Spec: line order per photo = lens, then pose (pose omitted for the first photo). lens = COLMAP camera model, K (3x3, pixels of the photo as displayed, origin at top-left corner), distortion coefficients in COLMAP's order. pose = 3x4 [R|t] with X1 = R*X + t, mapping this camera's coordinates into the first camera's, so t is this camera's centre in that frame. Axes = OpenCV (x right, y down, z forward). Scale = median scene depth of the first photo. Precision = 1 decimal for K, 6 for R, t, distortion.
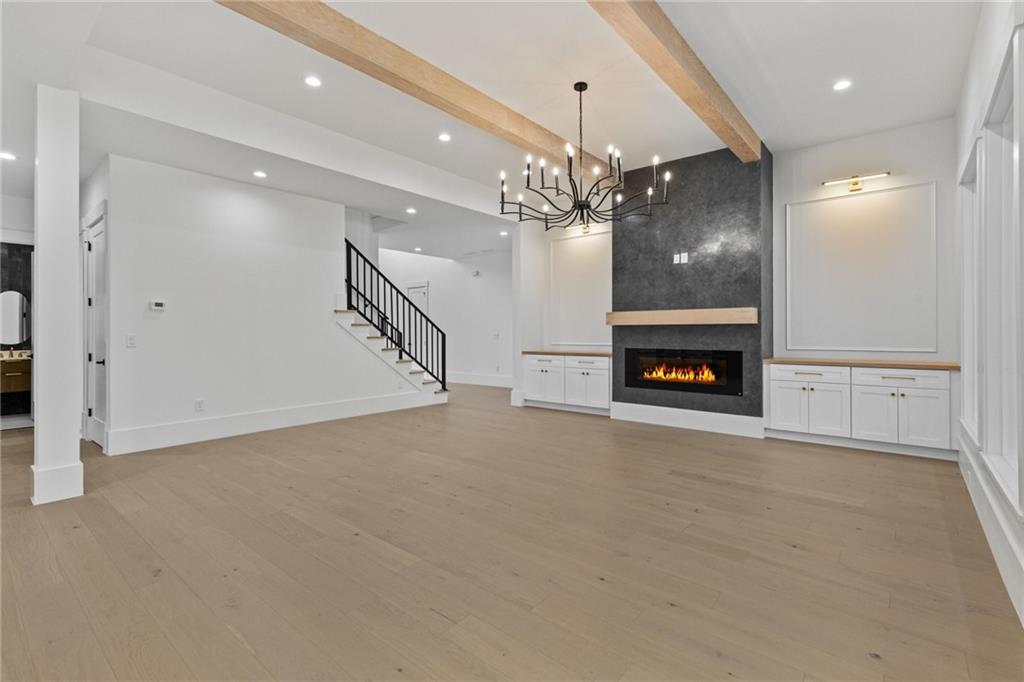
lens RADIAL K [[470.2, 0, 508.3], [0, 470.2, 336.1], [0, 0, 1]] dist [-0.002633, -0.002623]
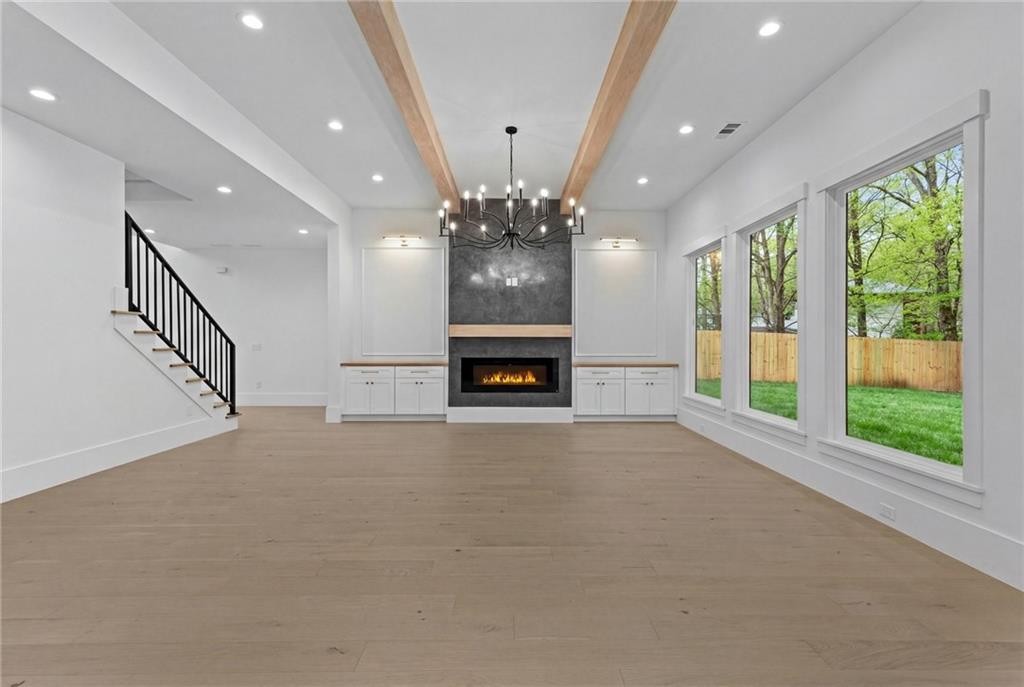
lens RADIAL K [[470.2, 0, 520.3], [0, 470.2, 346.2], [0, 0, 1]] dist [-0.002633, -0.002623]
pose [[0.748700, -0.002084, 0.662905, -0.387174], [0.003000, 0.999995, -0.000244, -0.000652], [-0.662902, 0.002171, 0.748703, 0.080902]]
